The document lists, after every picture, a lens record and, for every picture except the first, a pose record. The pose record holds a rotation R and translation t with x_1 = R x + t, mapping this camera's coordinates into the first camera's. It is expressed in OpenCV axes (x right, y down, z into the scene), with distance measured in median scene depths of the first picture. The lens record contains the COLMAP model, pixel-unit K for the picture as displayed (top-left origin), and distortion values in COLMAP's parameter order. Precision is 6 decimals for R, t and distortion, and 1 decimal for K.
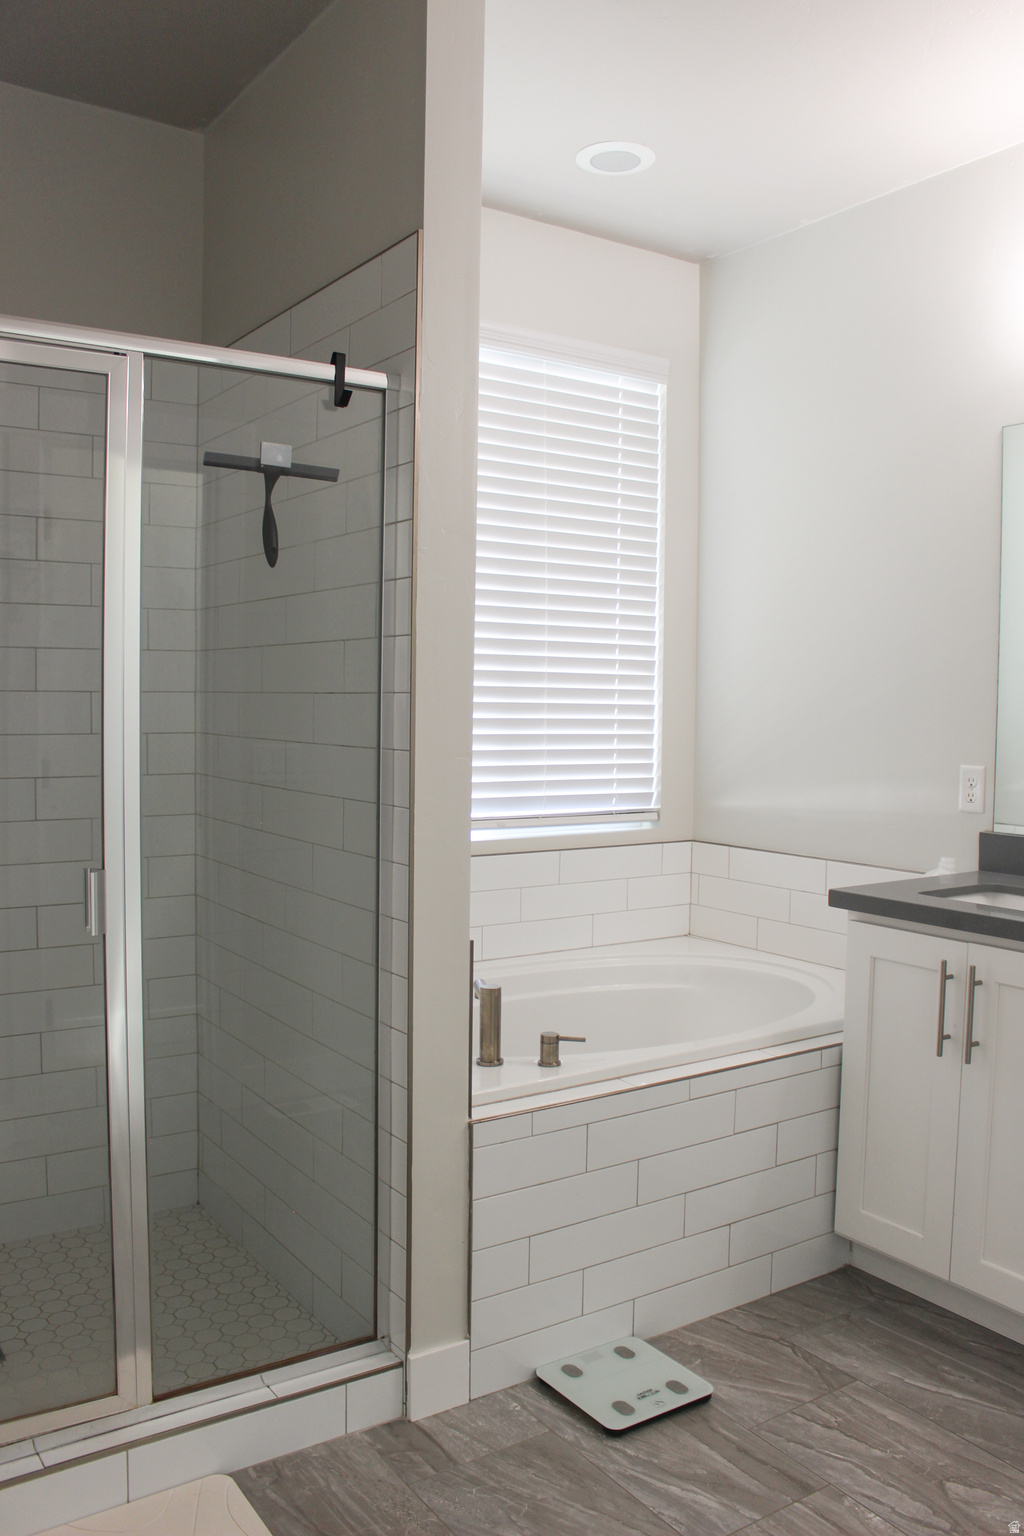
lens RADIAL K [[1270.2, 0, 512.0], [0, 1270.2, 768.0], [0, 0, 1]] dist [-0.153253, 0.119318]
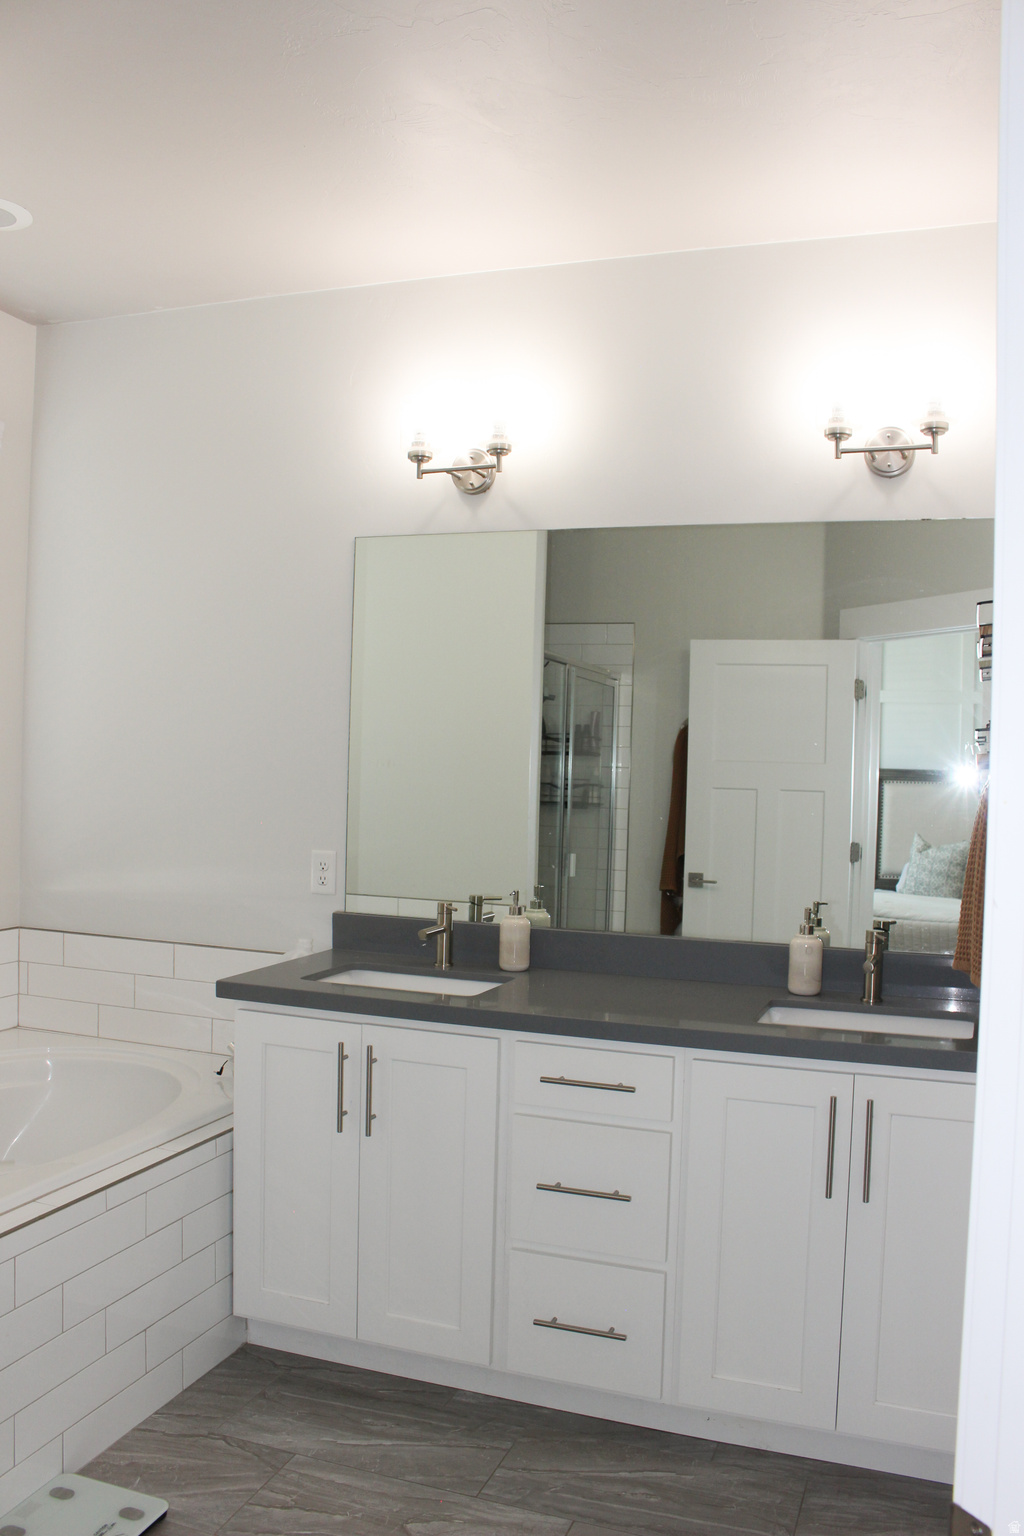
lens RADIAL K [[1278.3, 0, 512.0], [0, 1278.3, 768.0], [0, 0, 1]] dist [-0.156067, 0.111556]
pose [[0.805611, 0.006319, 0.592412, -0.184235], [0.013179, 0.999505, -0.028582, -0.049004], [-0.592299, 0.030834, 0.805128, 0.030991]]
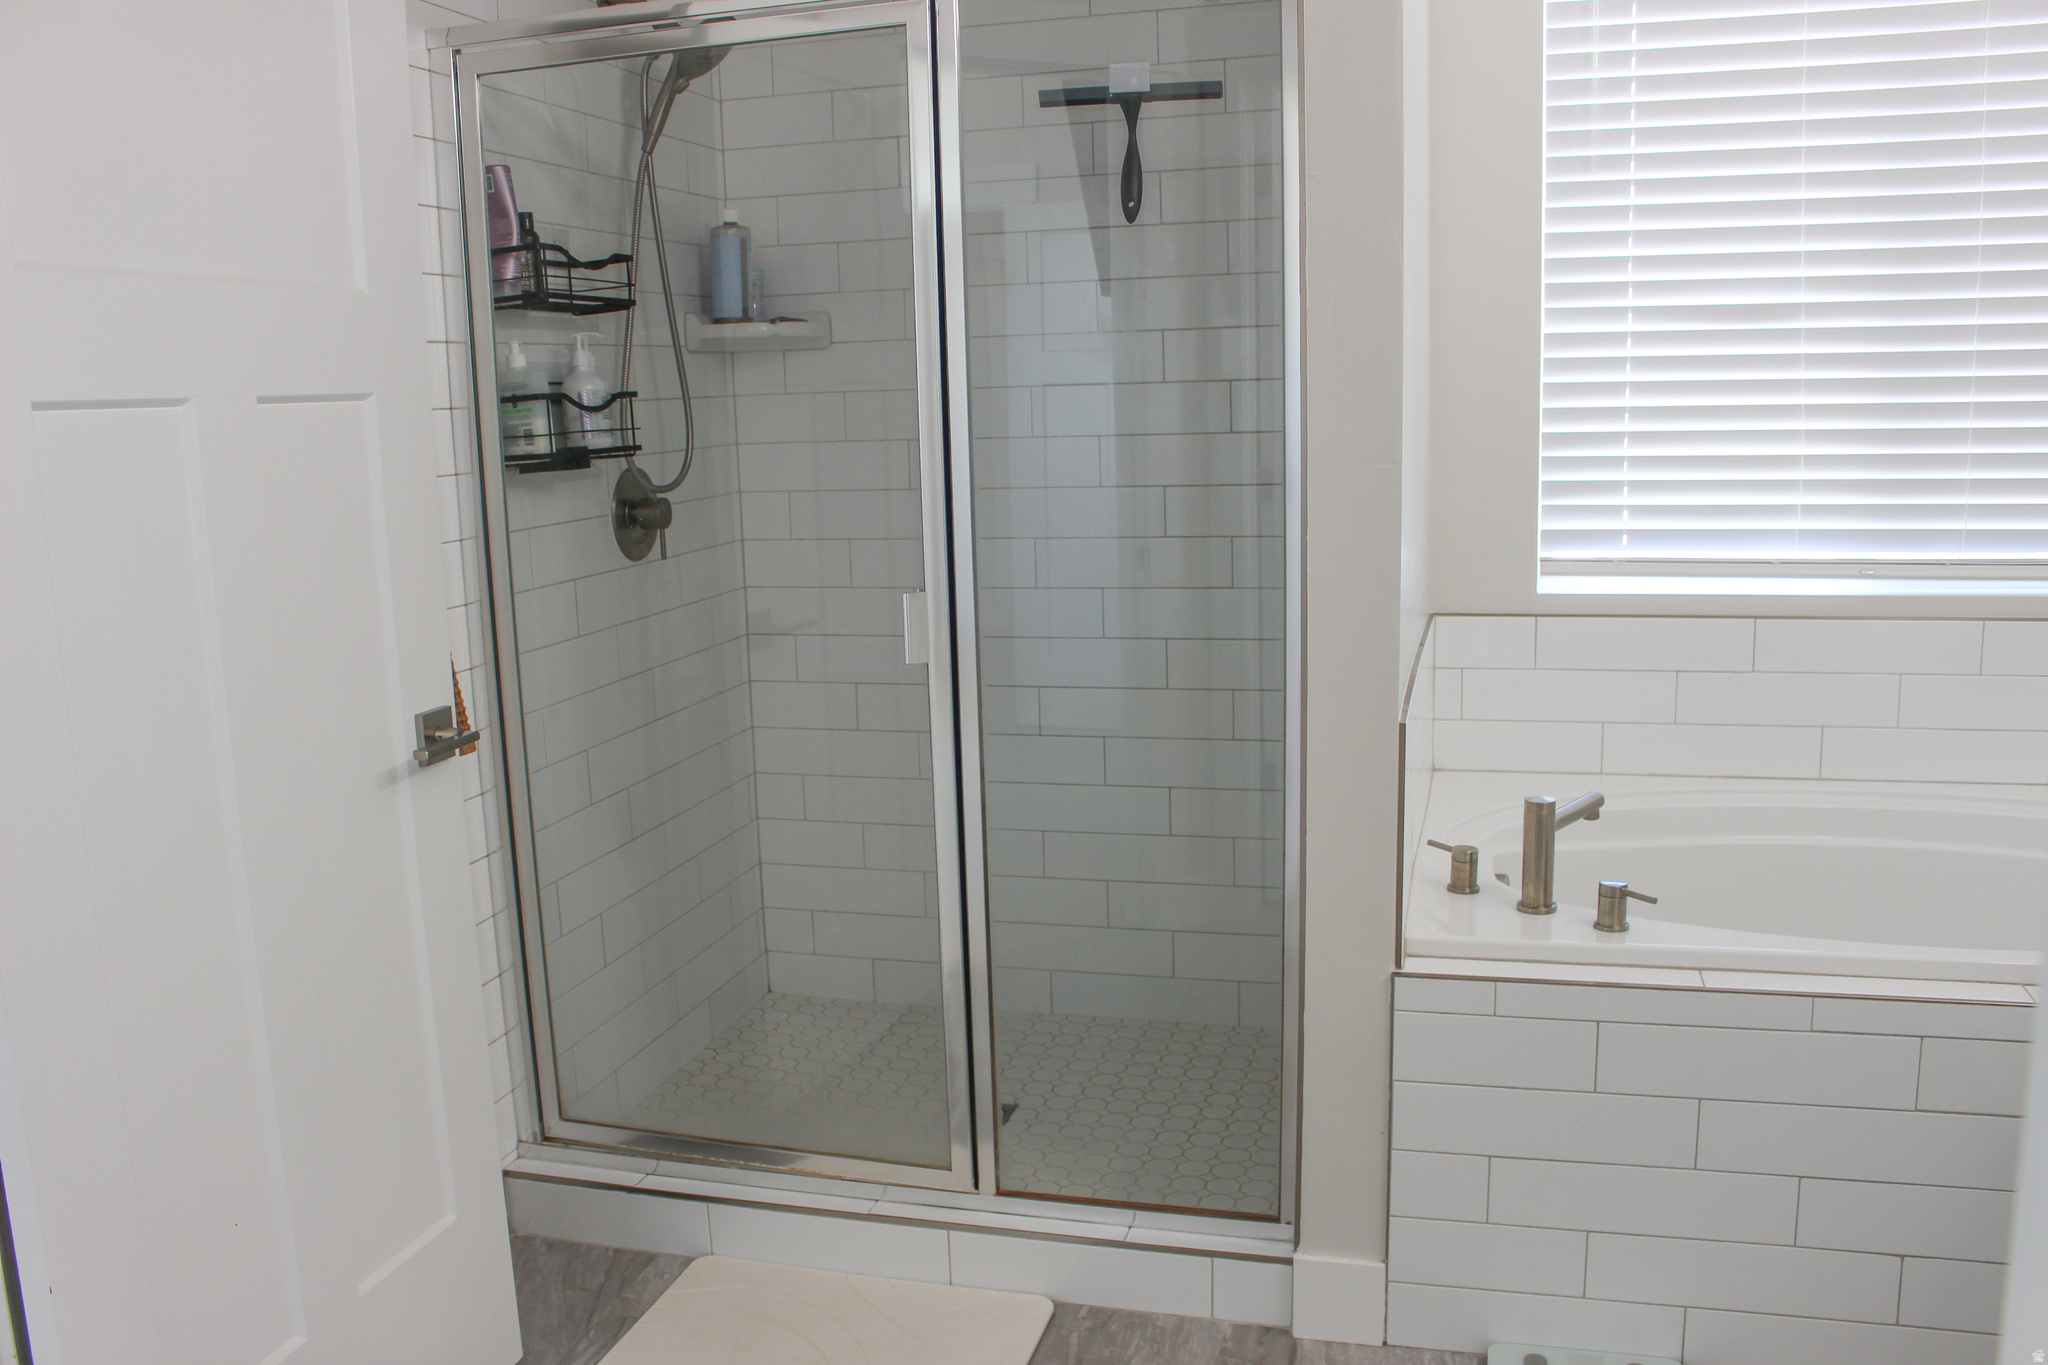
lens RADIAL K [[1693.6, 0, 1024.0], [0, 1693.6, 682.5], [0, 0, 1]] dist [-0.153253, 0.119318]
pose [[0.649935, 0.097305, -0.753735, 0.502852], [-0.001794, 0.991963, 0.126513, -0.005549], [0.759988, -0.080873, 0.644886, 0.213891]]
